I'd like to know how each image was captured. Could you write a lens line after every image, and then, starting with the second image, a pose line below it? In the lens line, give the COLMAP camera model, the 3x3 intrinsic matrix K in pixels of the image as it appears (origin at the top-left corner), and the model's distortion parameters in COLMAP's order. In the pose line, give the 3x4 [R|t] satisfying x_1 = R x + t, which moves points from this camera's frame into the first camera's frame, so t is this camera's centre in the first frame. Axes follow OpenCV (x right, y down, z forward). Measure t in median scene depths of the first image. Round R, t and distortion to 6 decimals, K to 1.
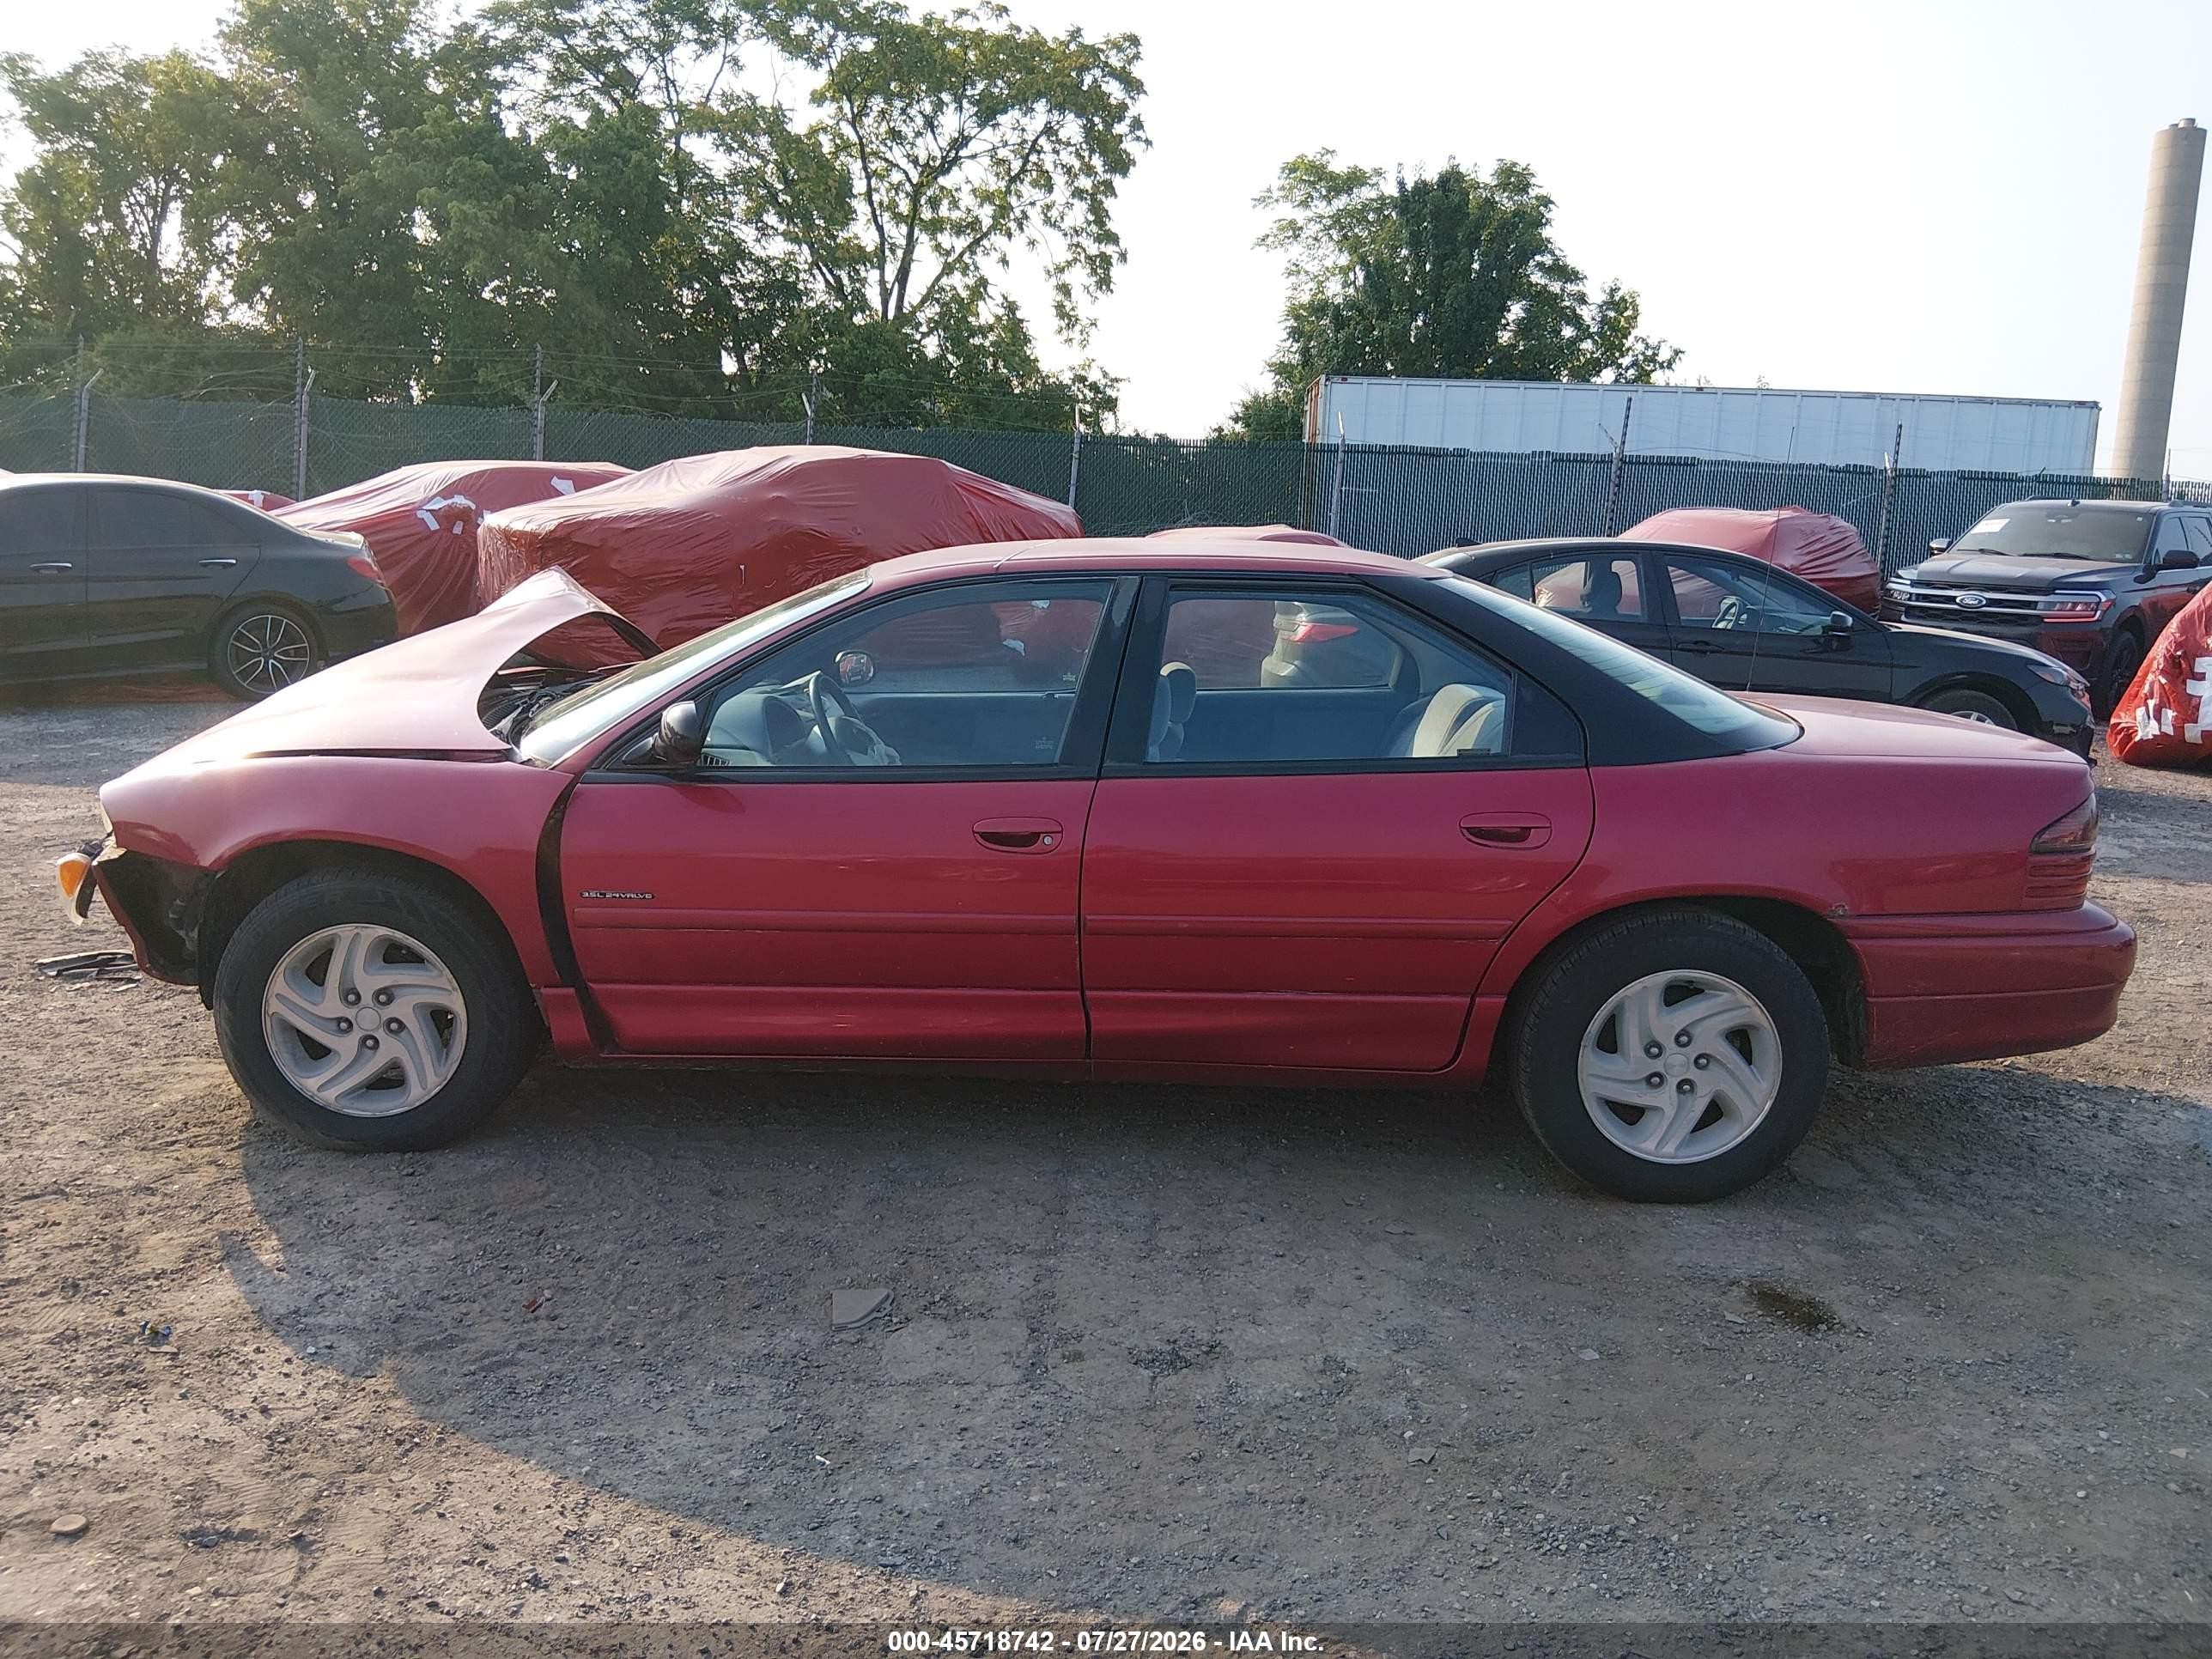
lens RADIAL K [[1698.5, 0, 1080.0], [0, 1698.5, 829.9], [0, 0, 1]] dist [0.065569, -0.108380]
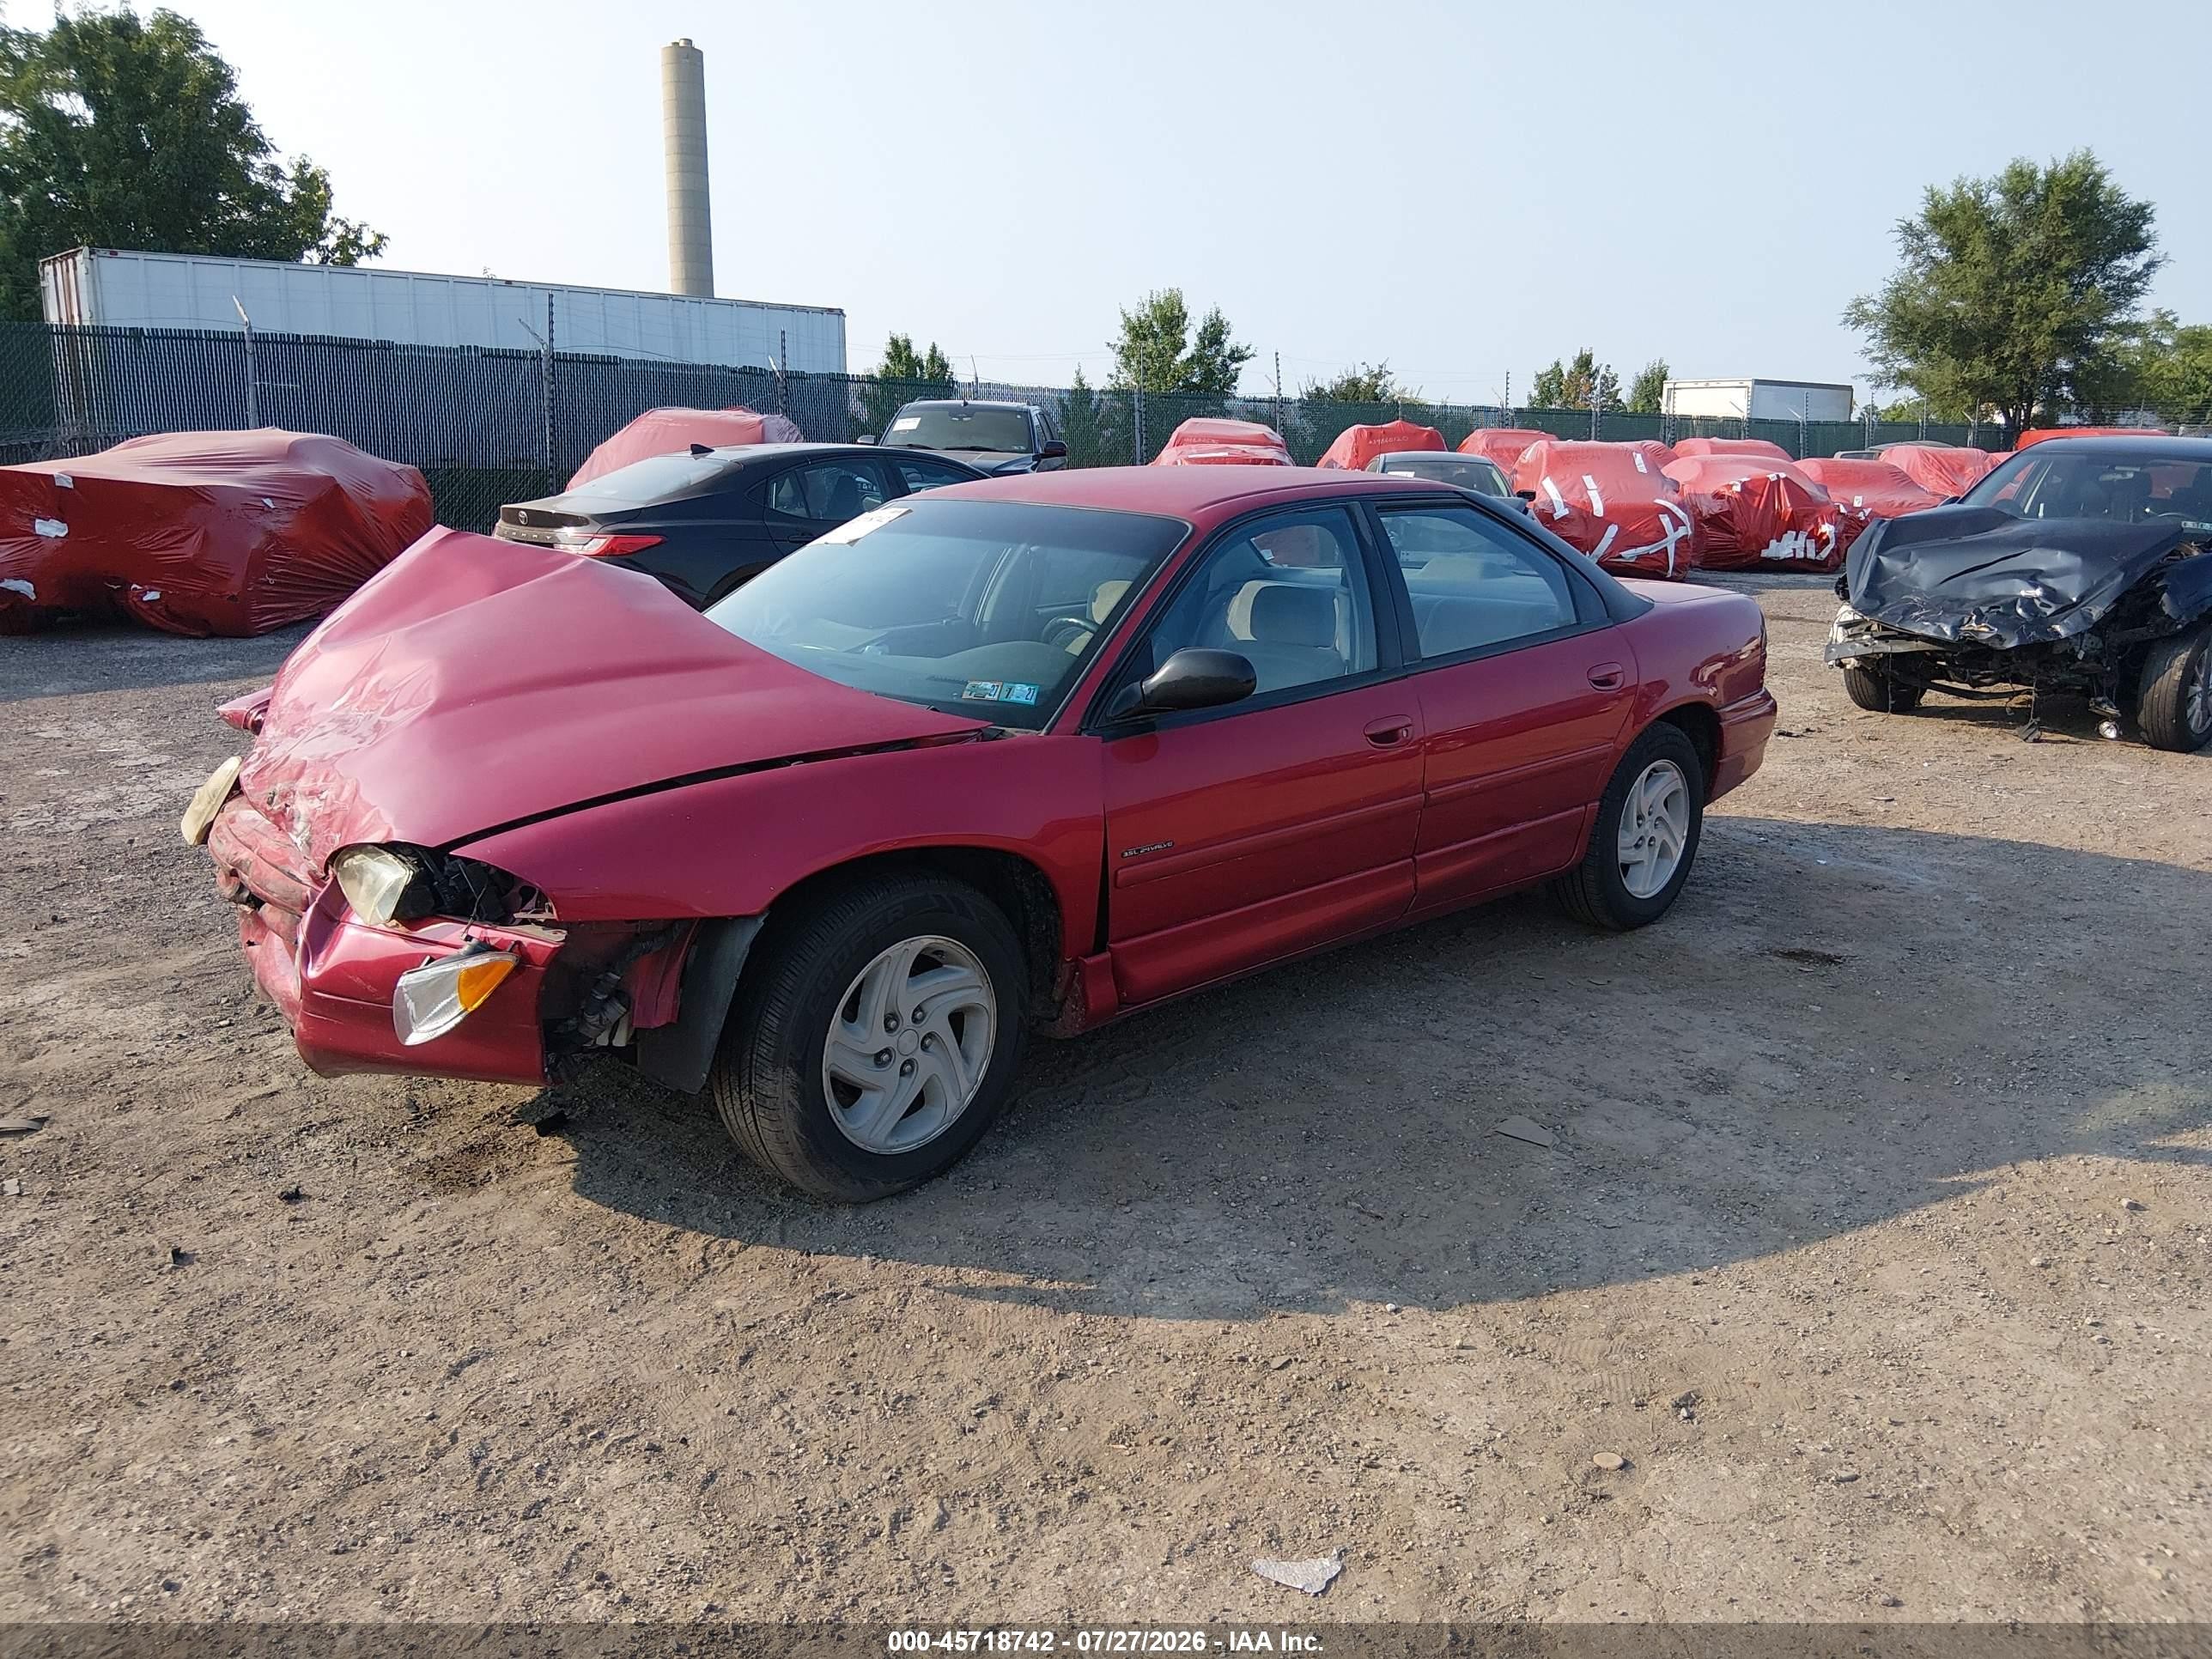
lens RADIAL K [[1665.7, 0, 1170.9], [0, 1665.7, 827.9], [0, 0, 1]] dist [0.048026, -0.105832]
pose [[0.693505, -0.177815, 0.698163, -0.898126], [0.131057, 0.984032, 0.120440, -0.084342], [-0.708431, 0.007973, 0.705735, 0.290481]]
